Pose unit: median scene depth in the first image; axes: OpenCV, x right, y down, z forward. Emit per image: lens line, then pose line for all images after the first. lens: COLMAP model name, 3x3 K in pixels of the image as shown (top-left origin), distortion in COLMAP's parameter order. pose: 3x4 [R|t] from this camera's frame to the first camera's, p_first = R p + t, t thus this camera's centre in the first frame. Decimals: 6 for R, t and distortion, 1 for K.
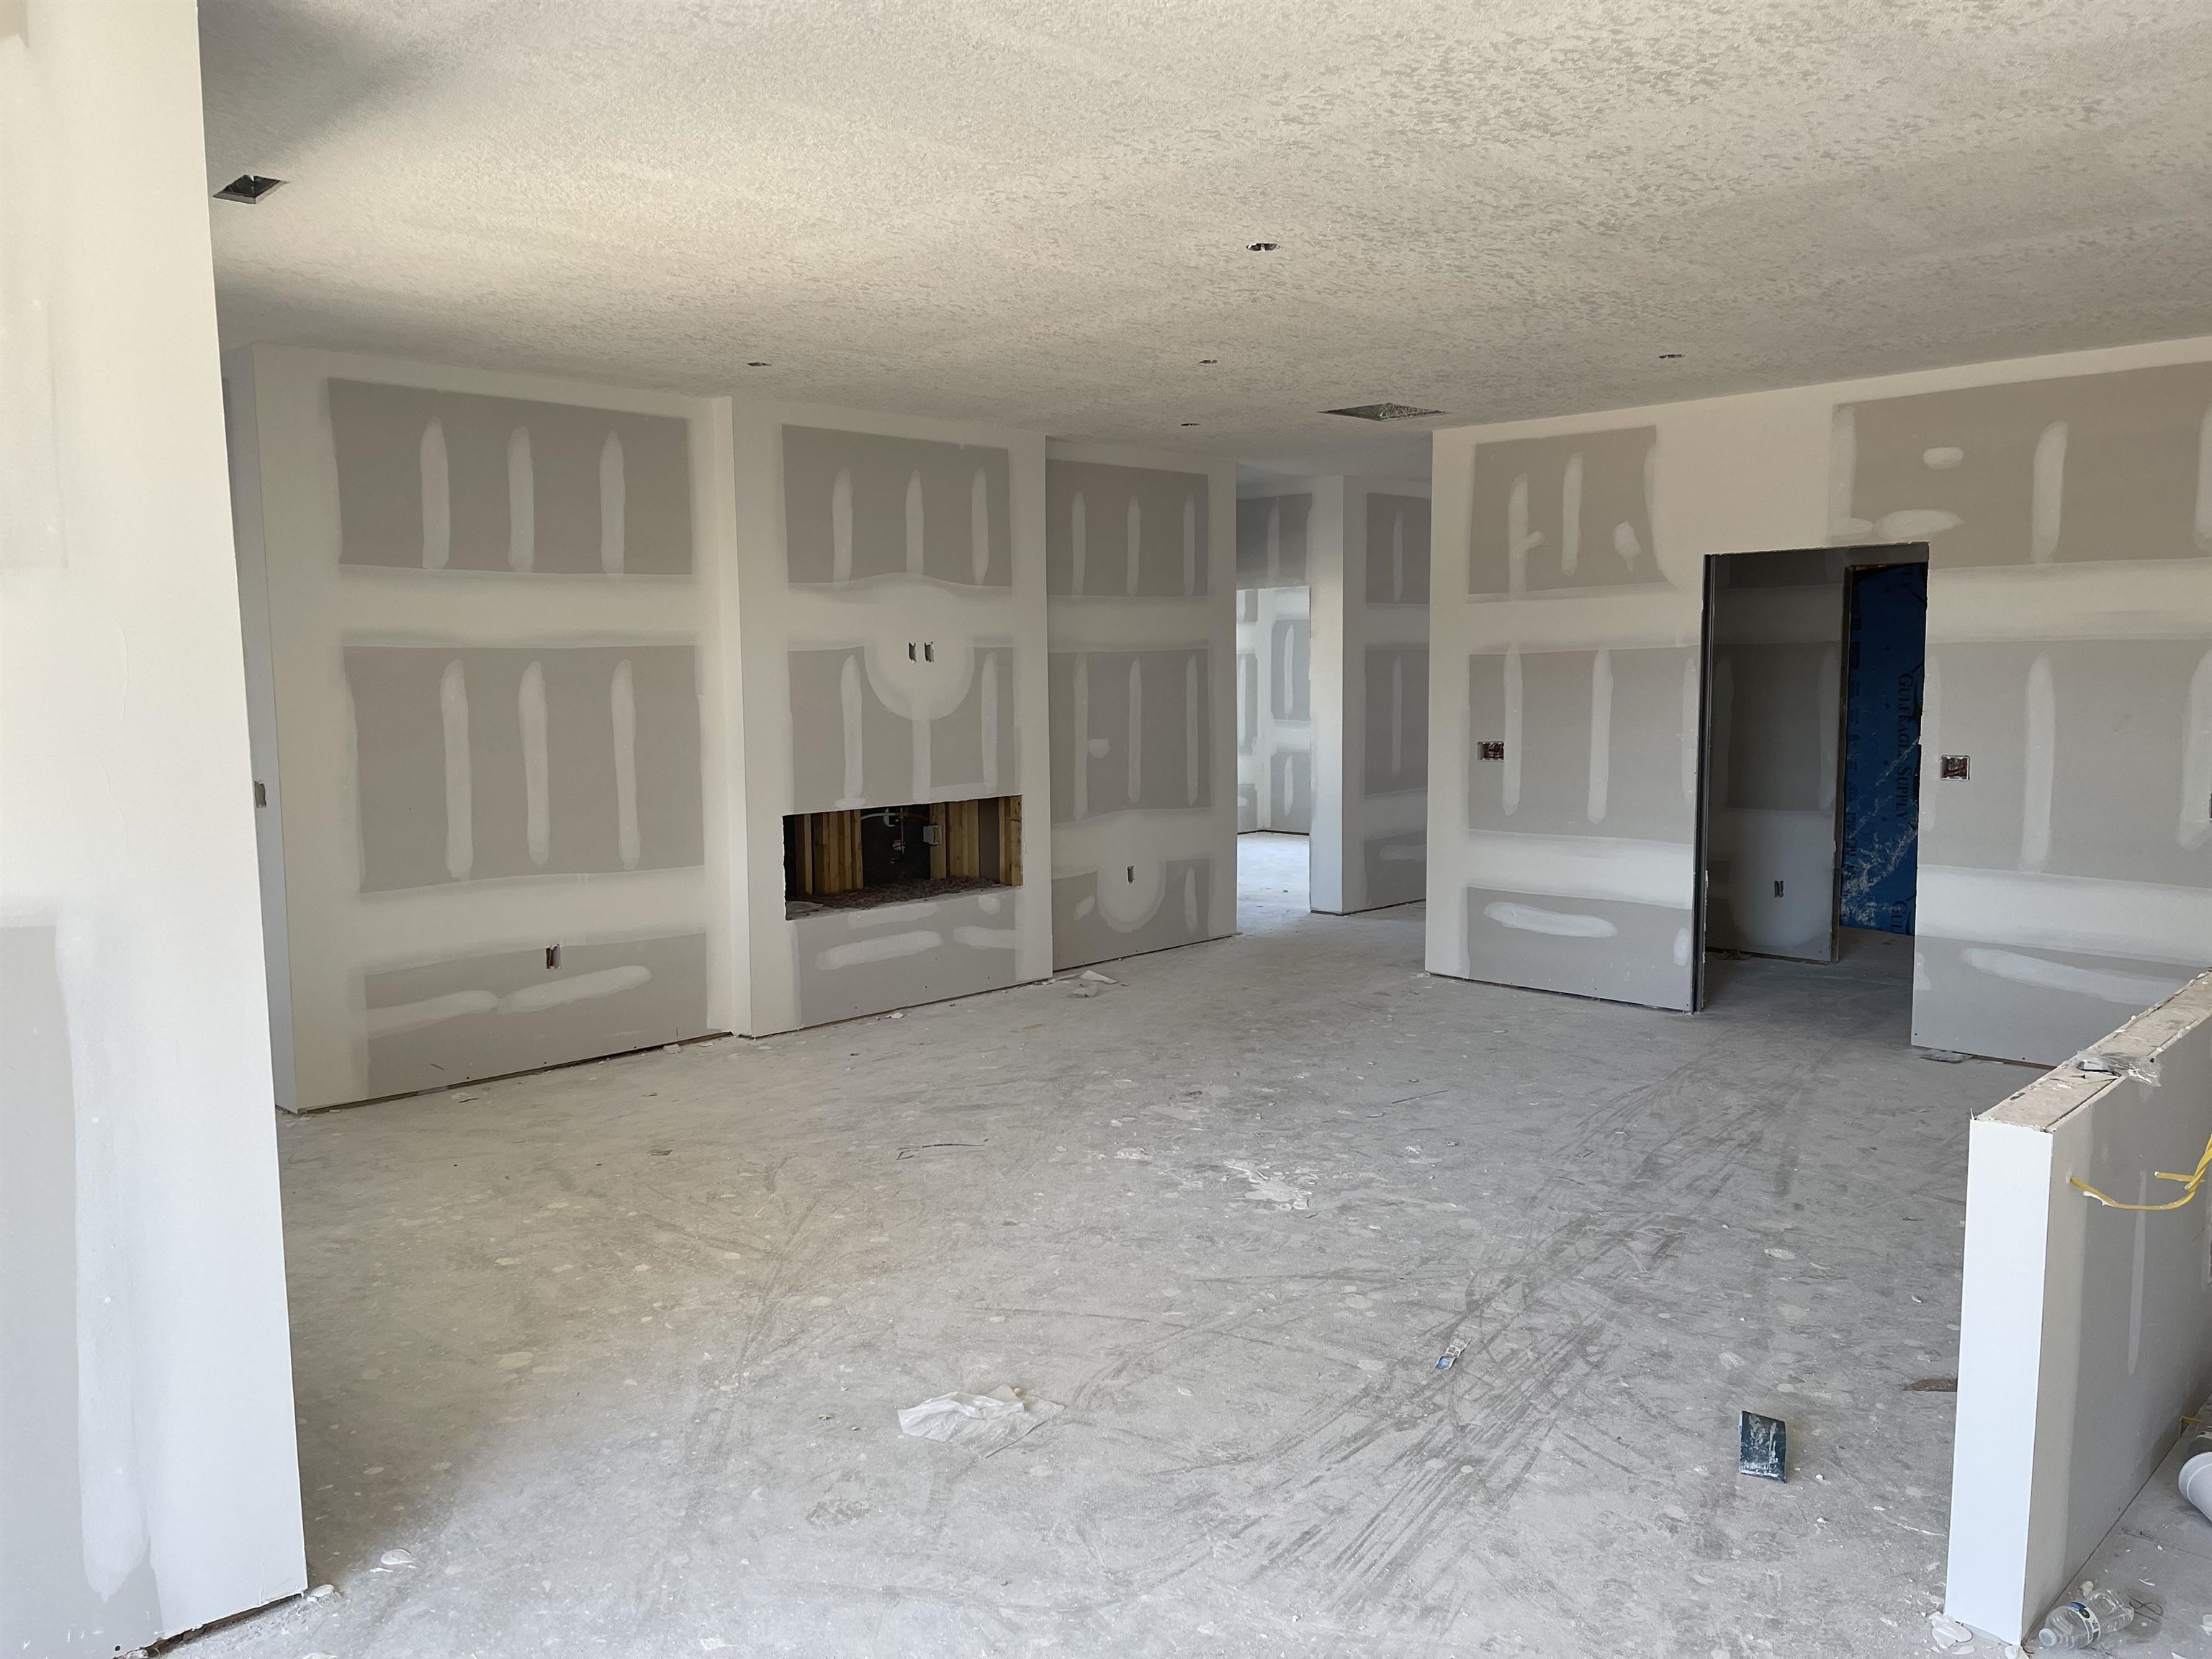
lens RADIAL K [[1673.1, 0, 1108.3], [0, 1673.1, 833.1], [0, 0, 1]] dist [0.075469, -0.087150]
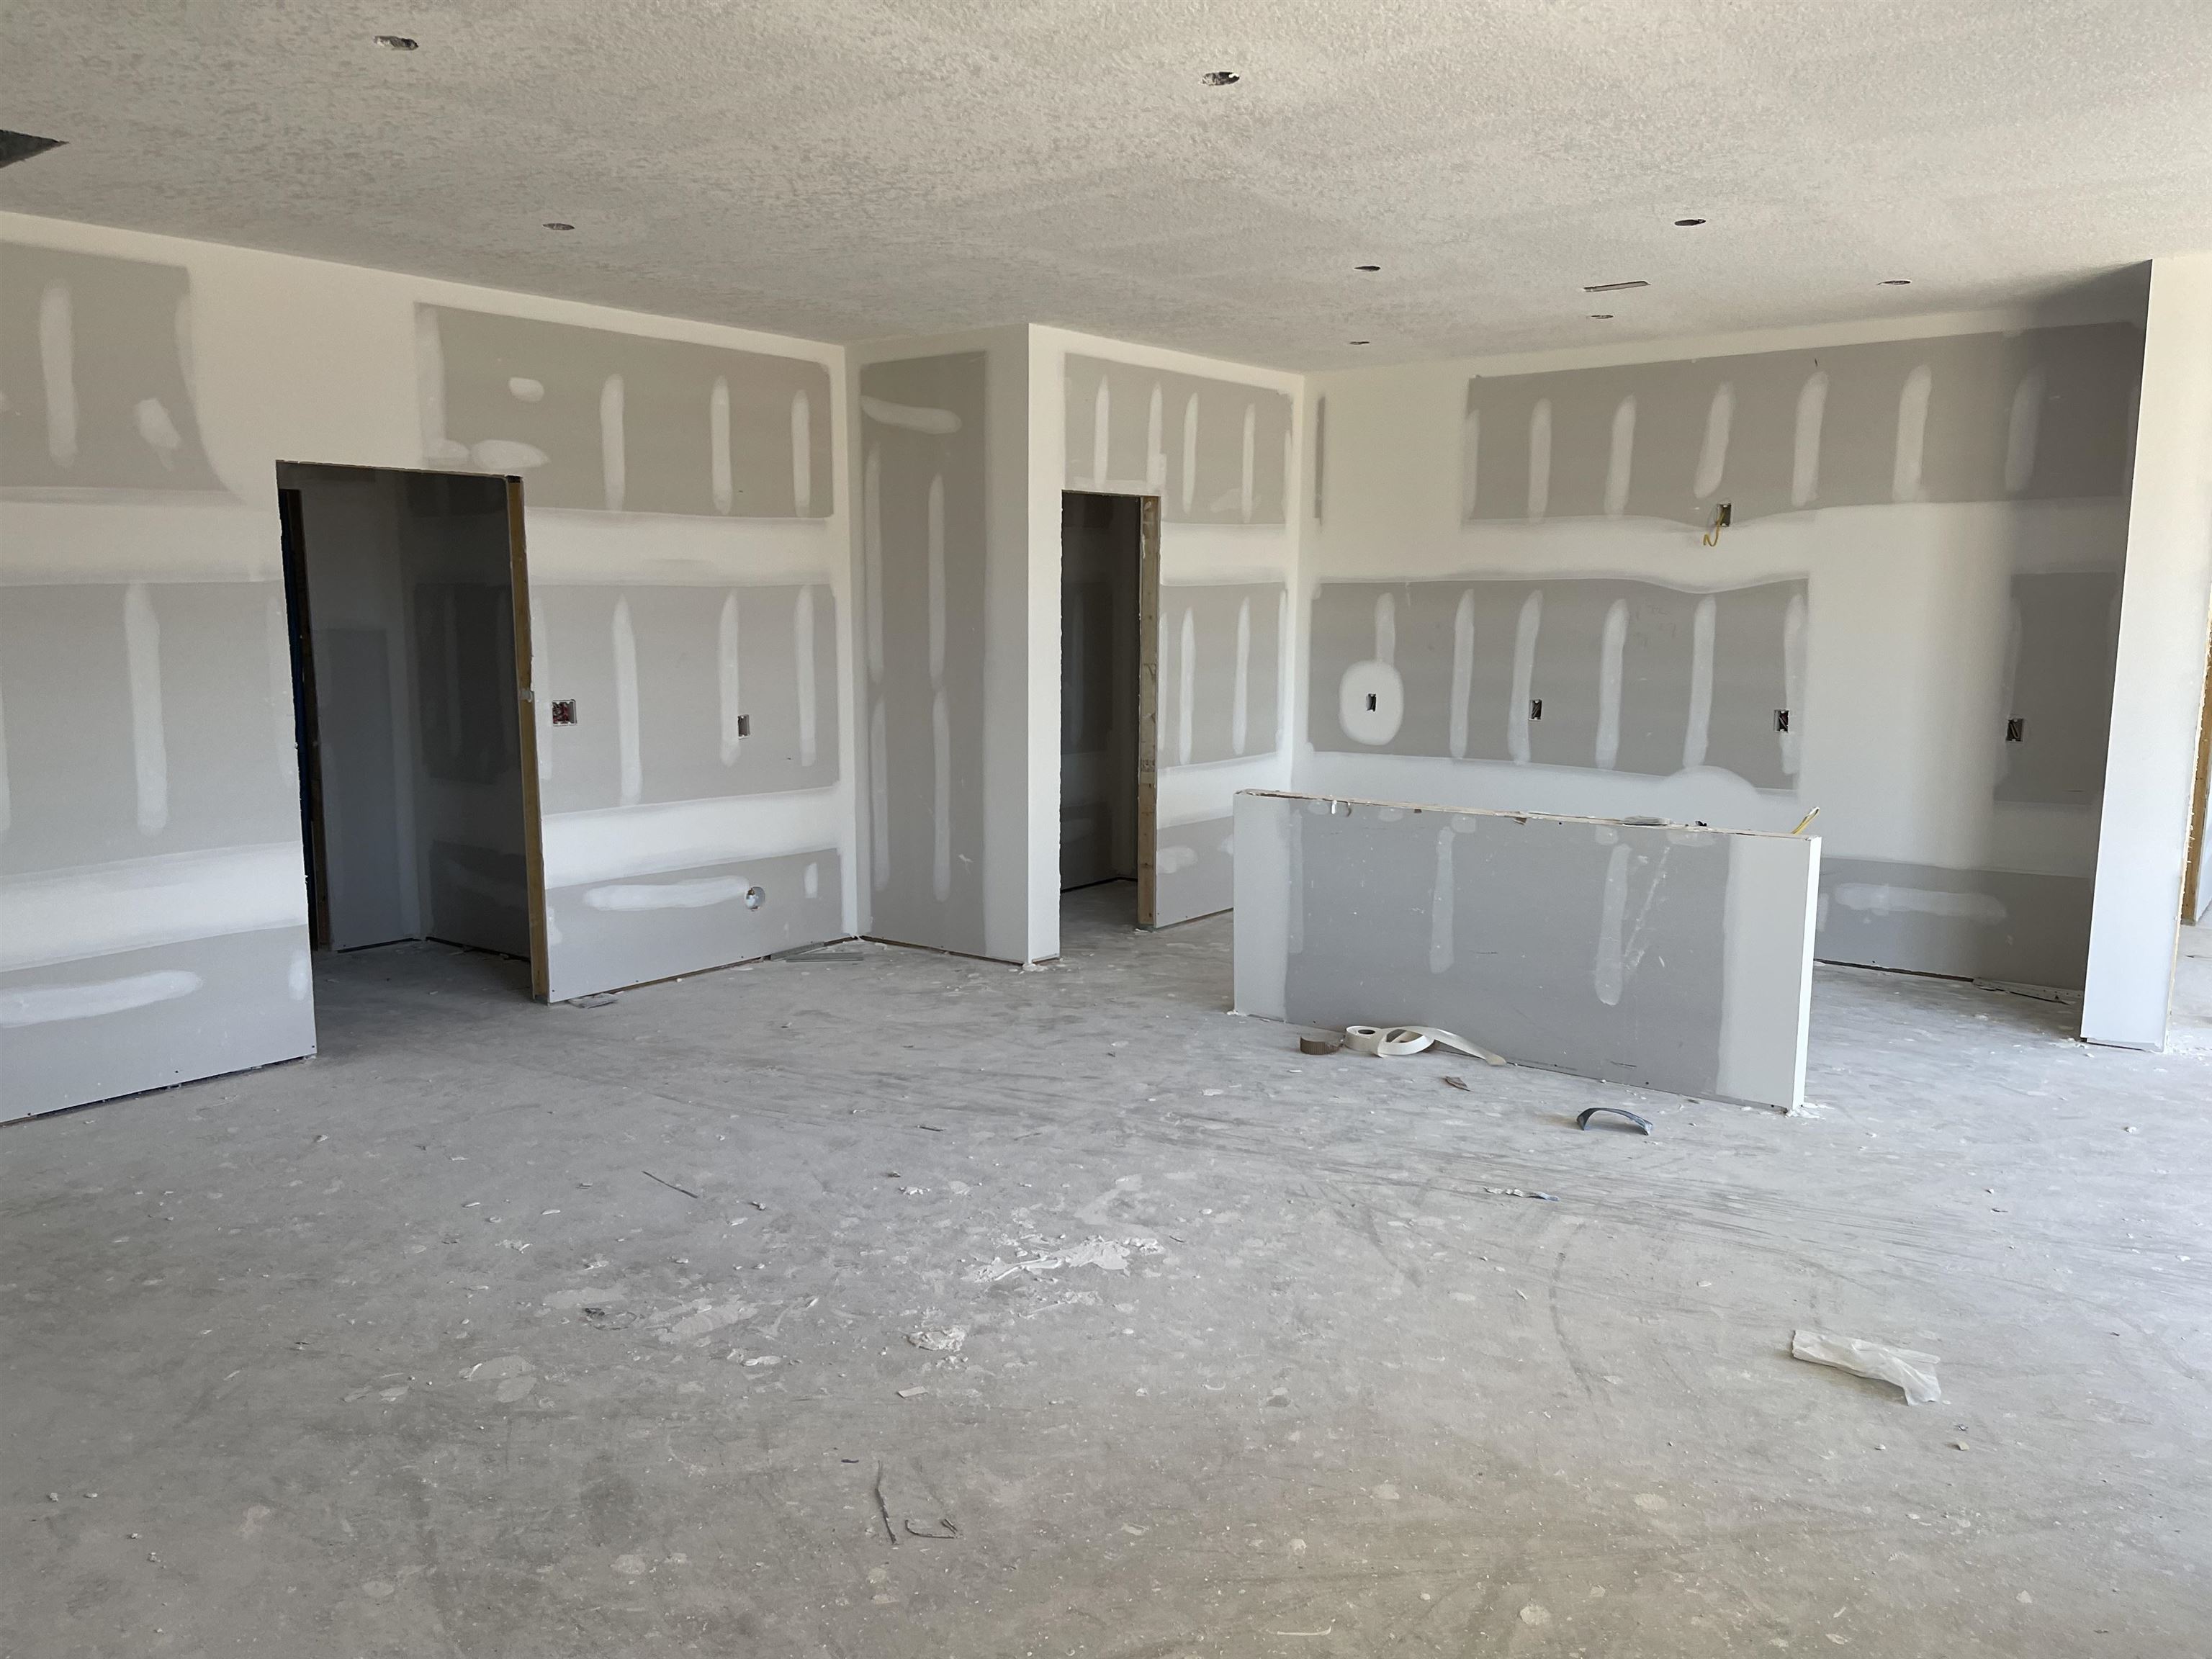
lens RADIAL K [[1673.1, 0, 1090.4], [0, 1673.1, 839.2], [0, 0, 1]] dist [0.075469, -0.087150]
pose [[-0.116451, -0.134630, 0.984029, -0.636207], [0.102396, 0.983863, 0.146725, -0.097800], [-0.987904, 0.117847, -0.100787, 1.004862]]
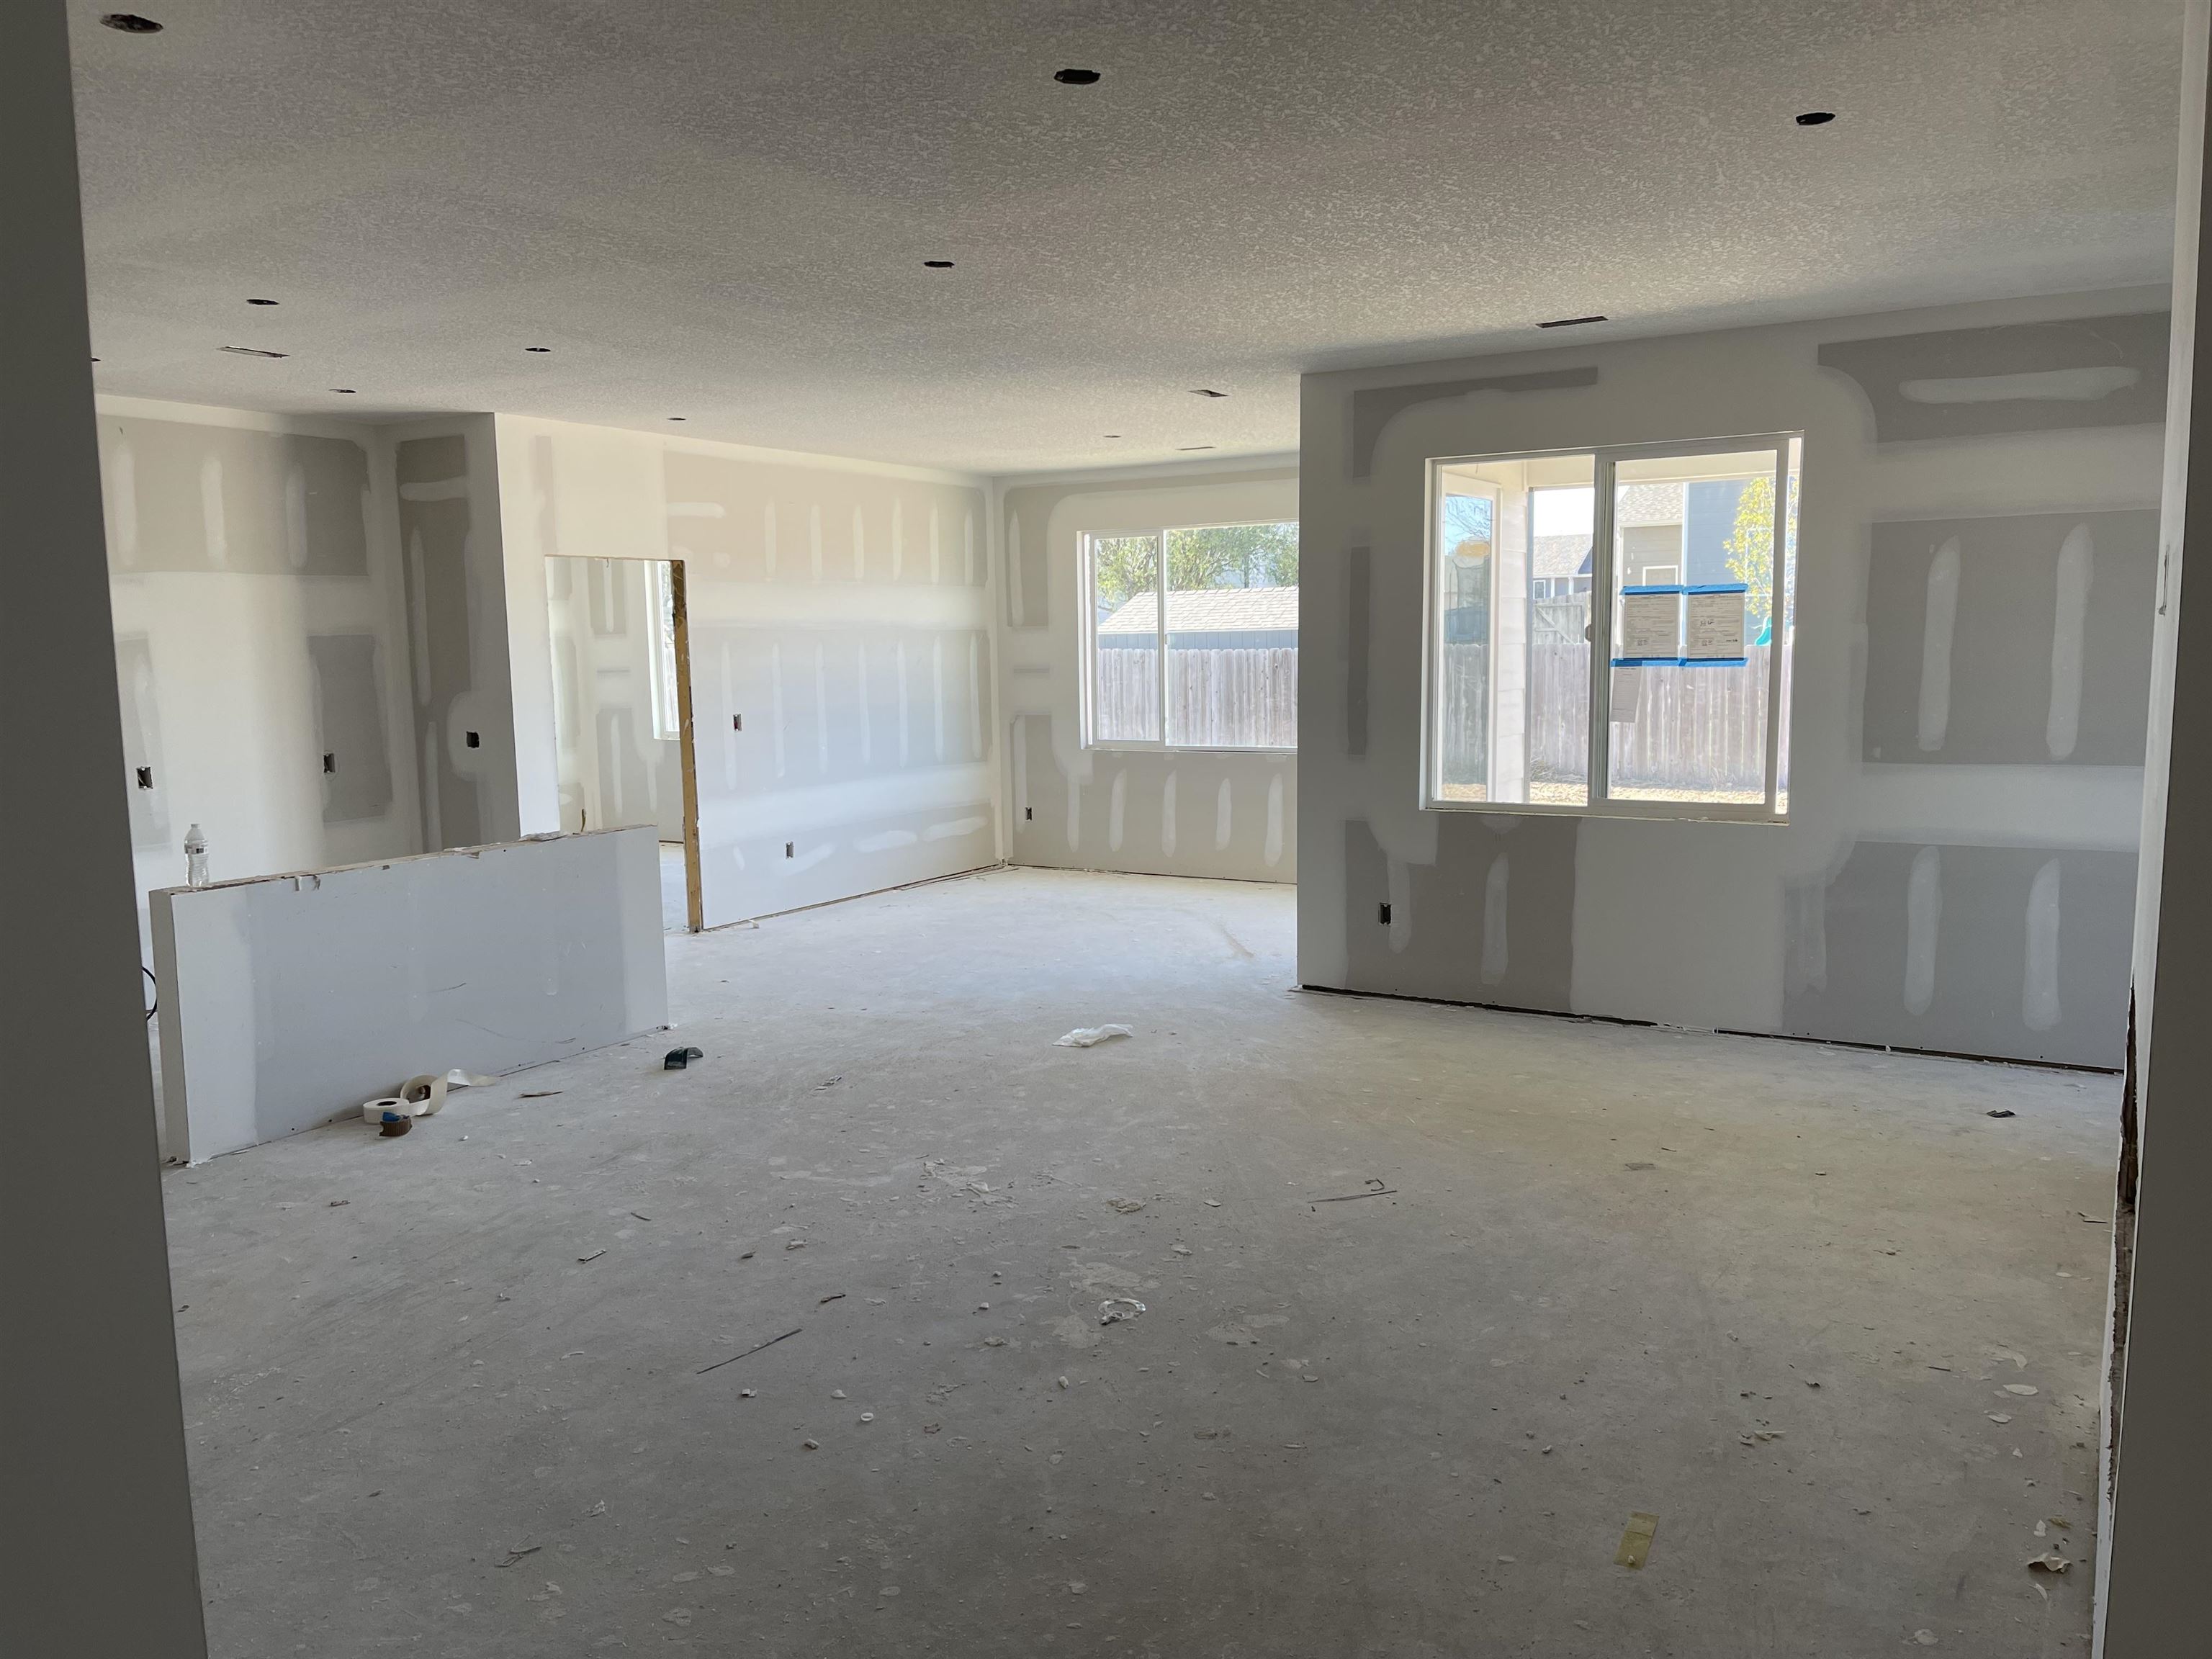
lens RADIAL K [[1673.1, 0, 1086.2], [0, 1673.1, 828.1], [0, 0, 1]] dist [0.075469, -0.087150]
pose [[-0.973616, 0.052881, -0.221979, 0.222396], [0.004600, 0.977128, 0.212603, -0.187151], [0.228144, 0.205973, -0.951591, 1.818077]]
